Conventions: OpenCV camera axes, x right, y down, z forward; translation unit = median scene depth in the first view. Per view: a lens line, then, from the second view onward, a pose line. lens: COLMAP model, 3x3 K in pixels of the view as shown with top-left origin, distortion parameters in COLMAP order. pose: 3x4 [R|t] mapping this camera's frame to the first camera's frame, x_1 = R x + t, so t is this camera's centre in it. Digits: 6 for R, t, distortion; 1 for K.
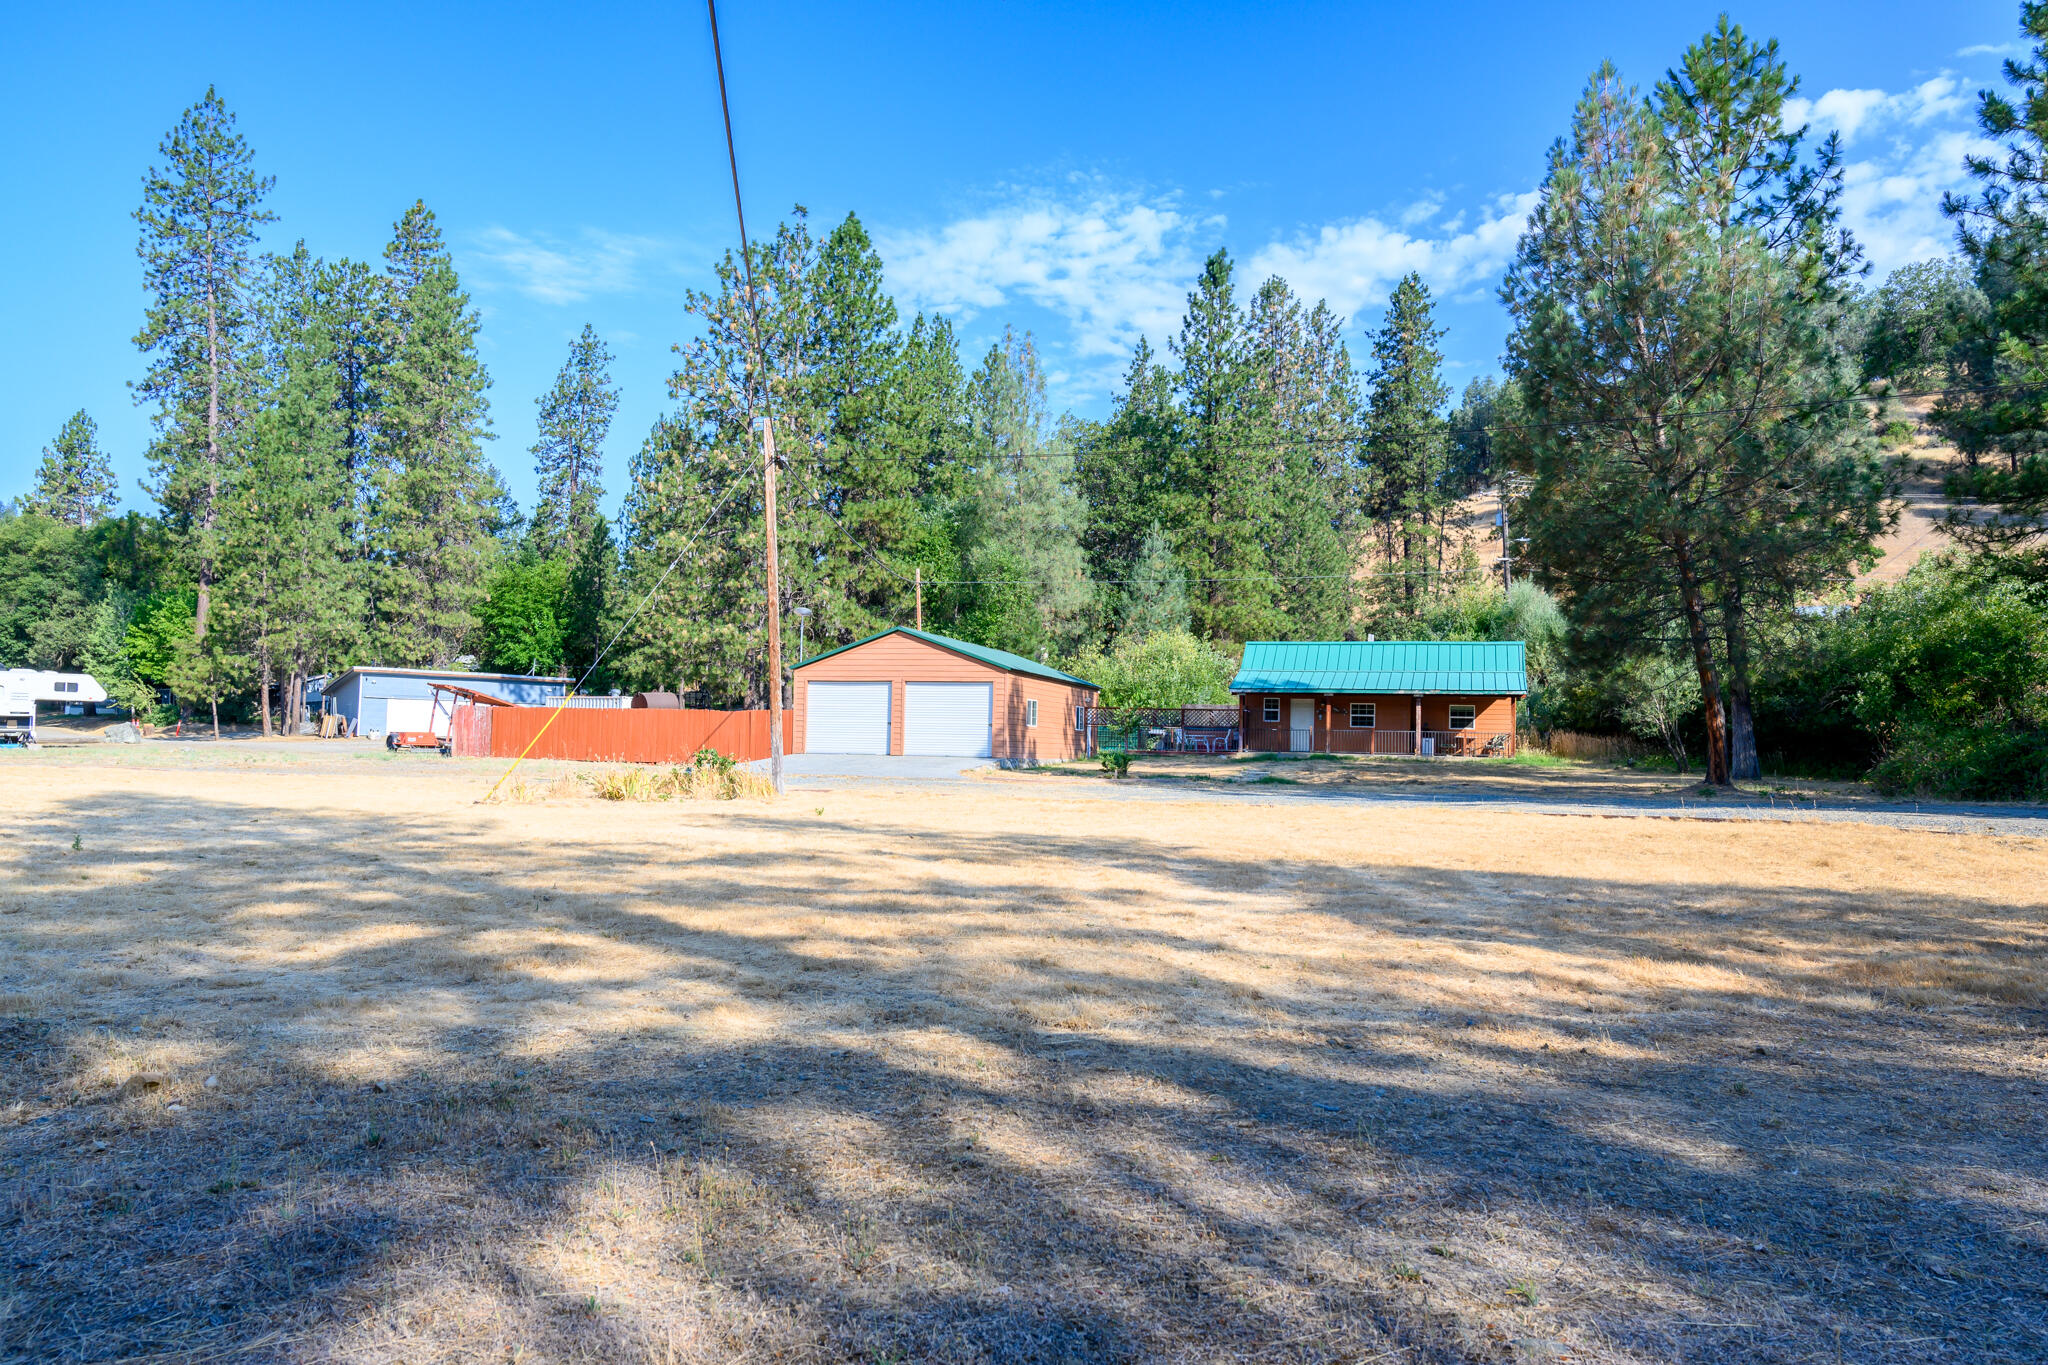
lens RADIAL K [[1433.4, 0, 1024.0], [0, 1433.4, 682.5], [0, 0, 1]] dist [0.002137, 0.000078]
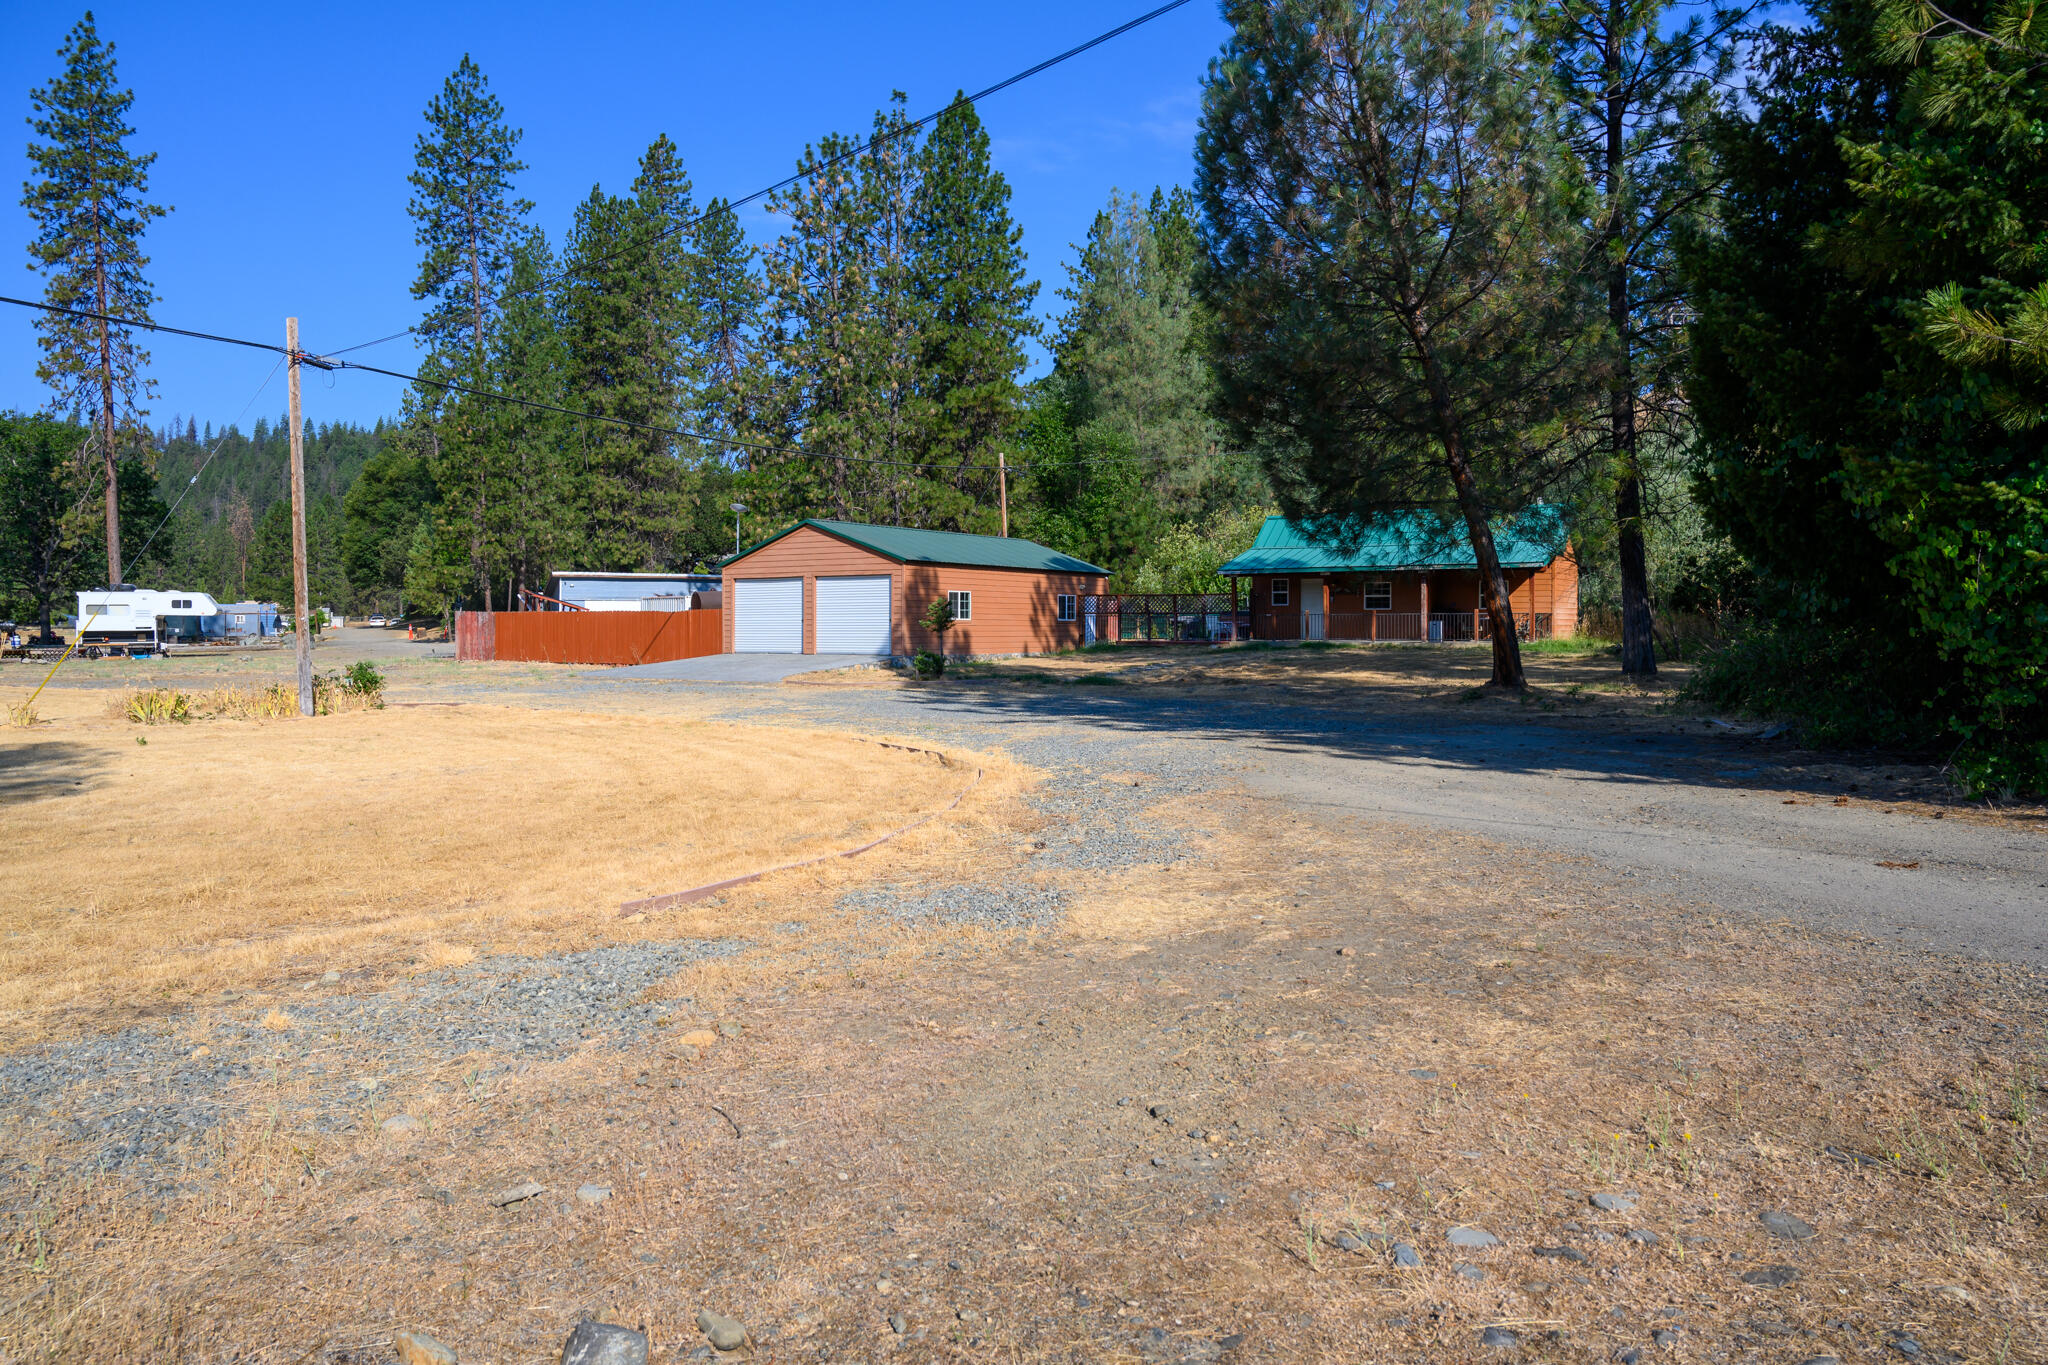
lens RADIAL K [[1398.1, 0, 1025.8], [0, 1398.1, 606.1], [0, 0, 1]] dist [0.011464, -0.014503]
pose [[0.955257, -0.026342, -0.294601, 0.188515], [0.035510, 0.999036, 0.025812, -0.000052], [0.293637, -0.035118, 0.955272, 0.085780]]
